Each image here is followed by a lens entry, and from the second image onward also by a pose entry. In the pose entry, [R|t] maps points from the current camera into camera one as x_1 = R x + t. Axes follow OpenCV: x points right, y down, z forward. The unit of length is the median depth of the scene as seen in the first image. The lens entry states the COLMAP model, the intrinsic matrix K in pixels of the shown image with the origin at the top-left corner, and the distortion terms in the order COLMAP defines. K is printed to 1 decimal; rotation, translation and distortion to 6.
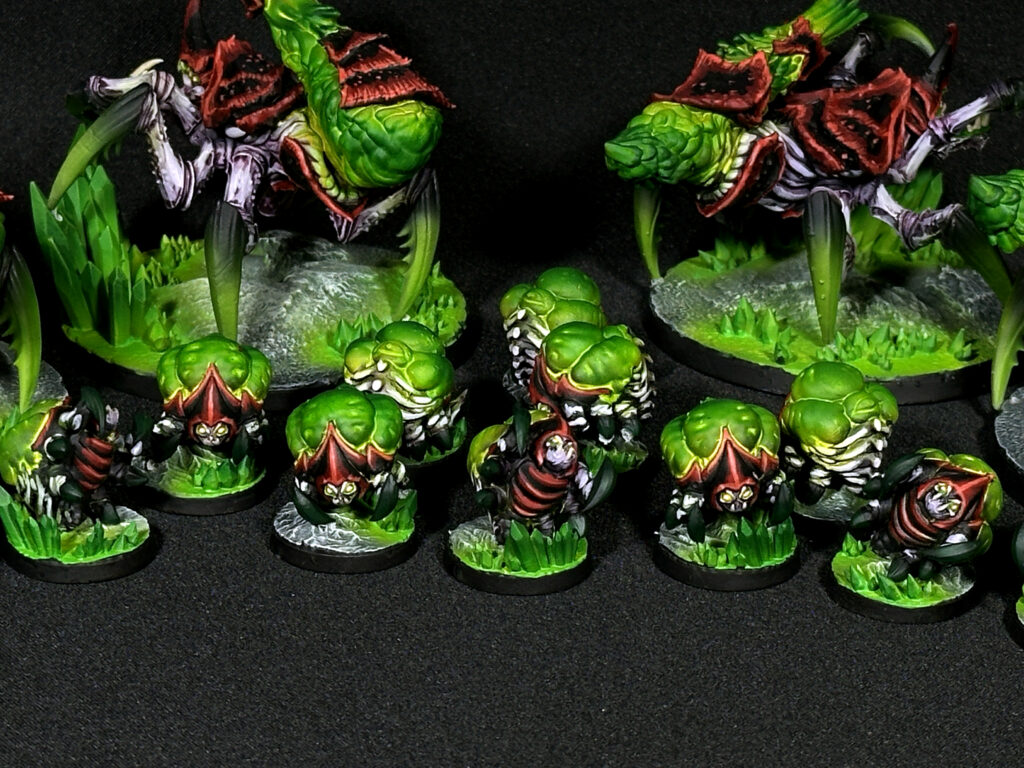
lens RADIAL K [[3463.1, 0, 510.0], [0, 3463.1, 394.5], [0, 0, 1]] dist [0.120878, 0.000000]
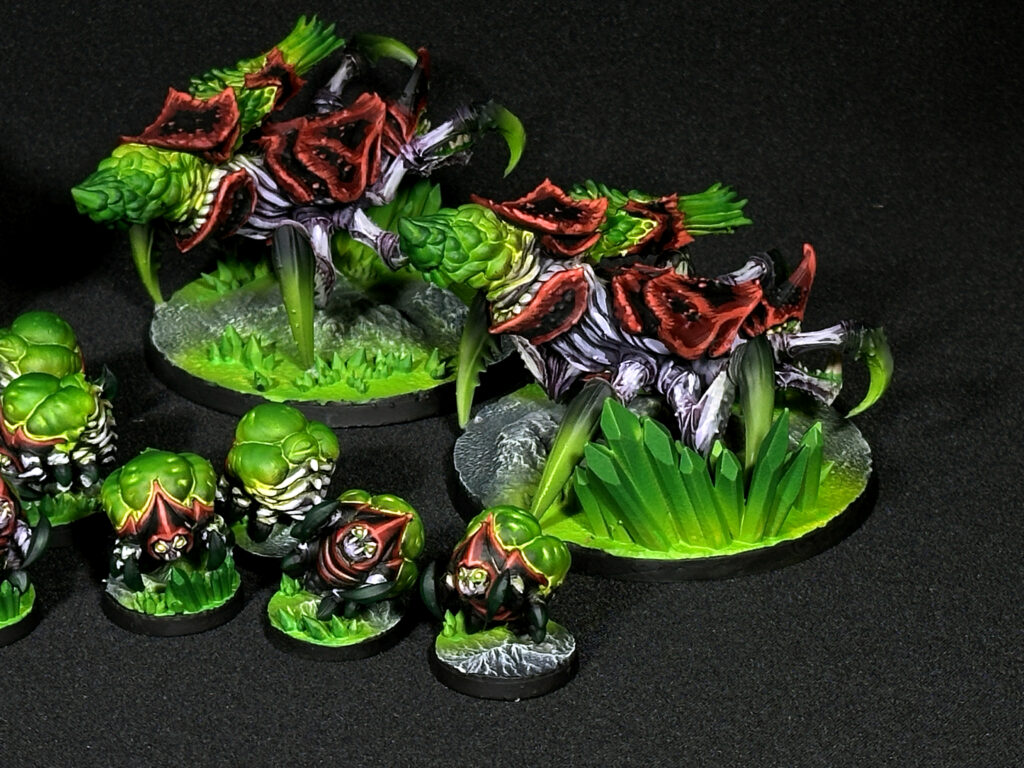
lens RADIAL K [[3463.1, 0, 508.8], [0, 3463.1, 401.1], [0, 0, 1]] dist [0.120878, 0.000000]
pose [[0.998397, -0.049417, 0.027587, 0.133546], [0.048082, 0.997732, 0.047100, -0.055309], [-0.029851, -0.045698, 0.998509, -0.037693]]
